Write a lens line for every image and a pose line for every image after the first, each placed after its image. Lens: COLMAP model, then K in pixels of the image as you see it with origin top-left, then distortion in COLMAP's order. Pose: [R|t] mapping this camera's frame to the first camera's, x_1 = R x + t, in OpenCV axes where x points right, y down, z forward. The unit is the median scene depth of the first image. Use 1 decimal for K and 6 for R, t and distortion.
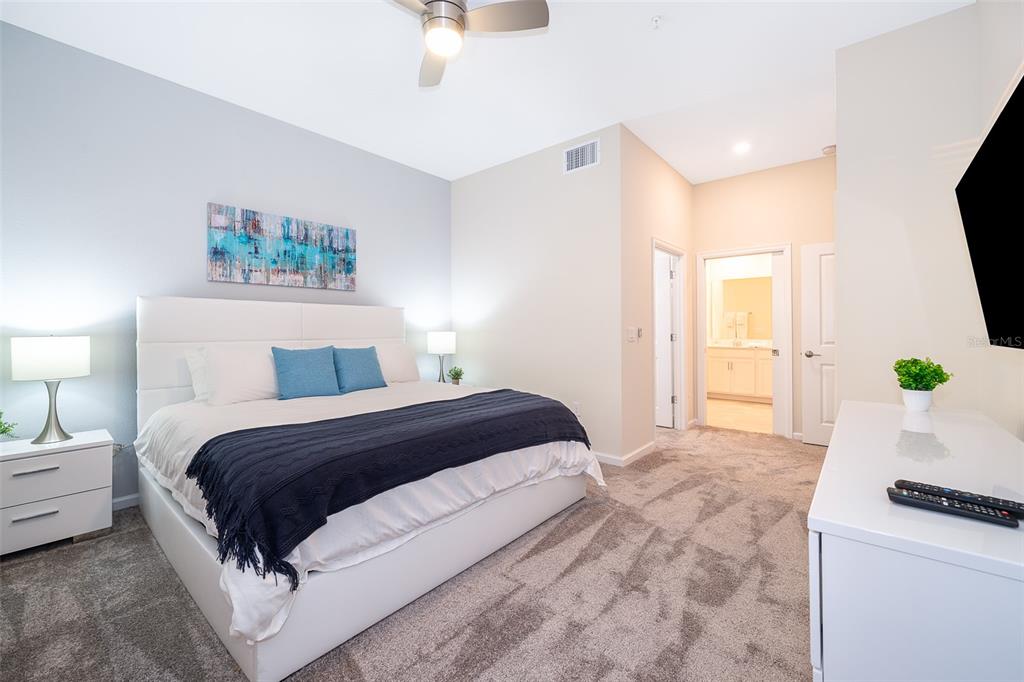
lens RADIAL K [[424.6, 0, 512.0], [0, 424.6, 341.0], [0, 0, 1]] dist [0.000075, 0.000042]
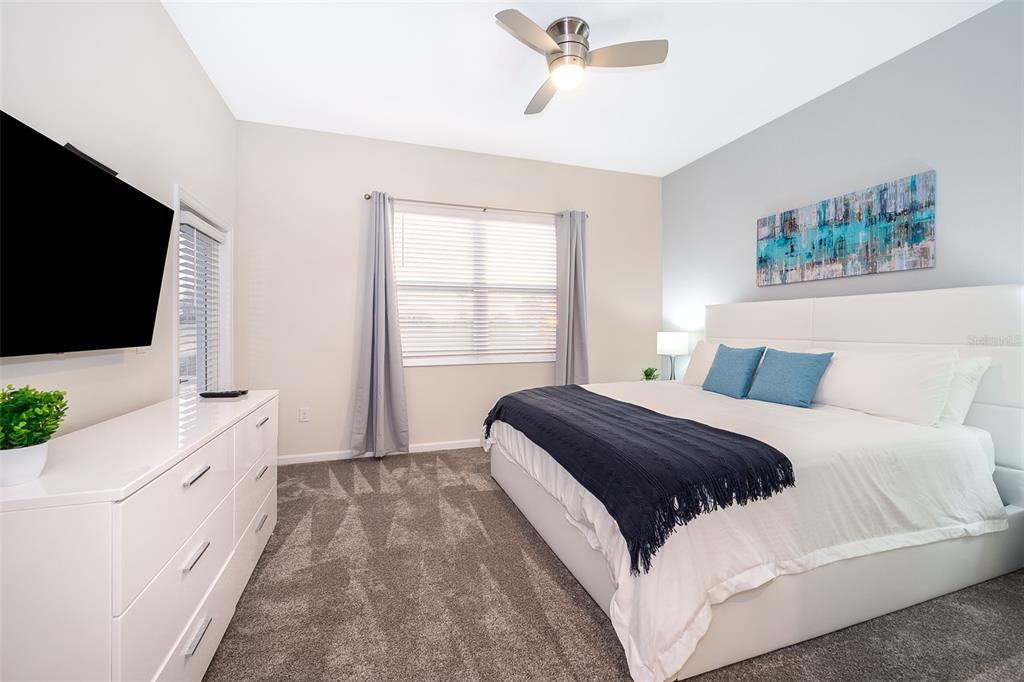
lens RADIAL K [[402.6, 0, 509.1], [0, 402.6, 339.4], [0, 0, 1]] dist [-0.001172, -0.000228]
pose [[-0.516458, 0.021019, -0.856055, 0.525788], [-0.028744, 0.998710, 0.041863, -0.020940], [0.855830, 0.046227, -0.515187, 0.882033]]
